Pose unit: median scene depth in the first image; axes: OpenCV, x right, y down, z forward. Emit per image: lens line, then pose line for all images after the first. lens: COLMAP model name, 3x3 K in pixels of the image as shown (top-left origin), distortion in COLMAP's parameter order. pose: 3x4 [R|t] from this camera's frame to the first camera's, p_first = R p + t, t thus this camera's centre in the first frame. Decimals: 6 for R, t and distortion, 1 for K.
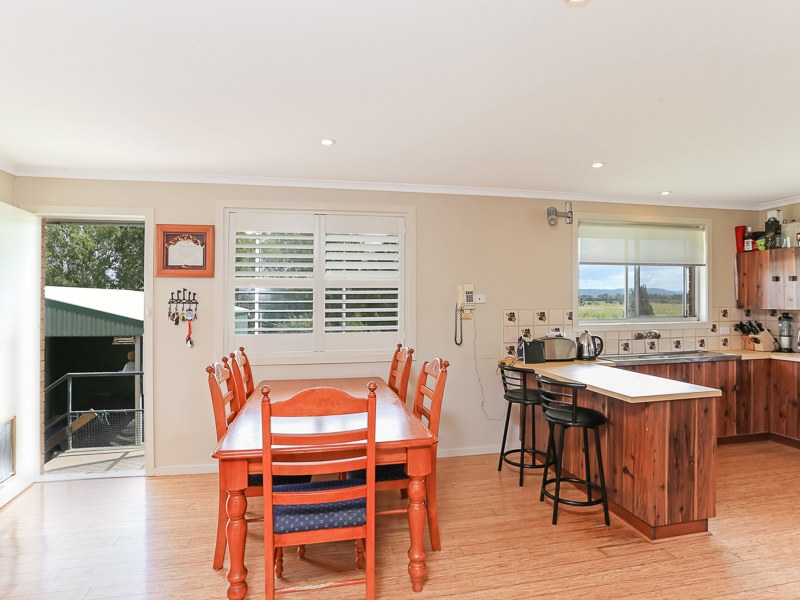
lens RADIAL K [[437.5, 0, 399.7], [0, 437.5, 304.5], [0, 0, 1]] dist [-0.051761, 0.007772]
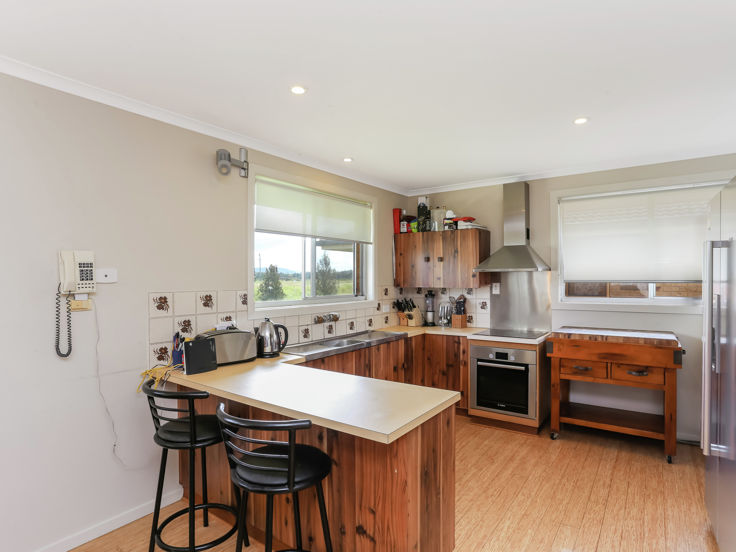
lens RADIAL K [[402.5, 0, 367.6], [0, 402.5, 281.2], [0, 0, 1]] dist [-0.051761, 0.007772]
pose [[0.726100, -0.000578, 0.687588, 0.071257], [0.001974, 0.999997, -0.001244, -0.003986], [-0.687586, 0.002261, 0.726100, 0.358986]]
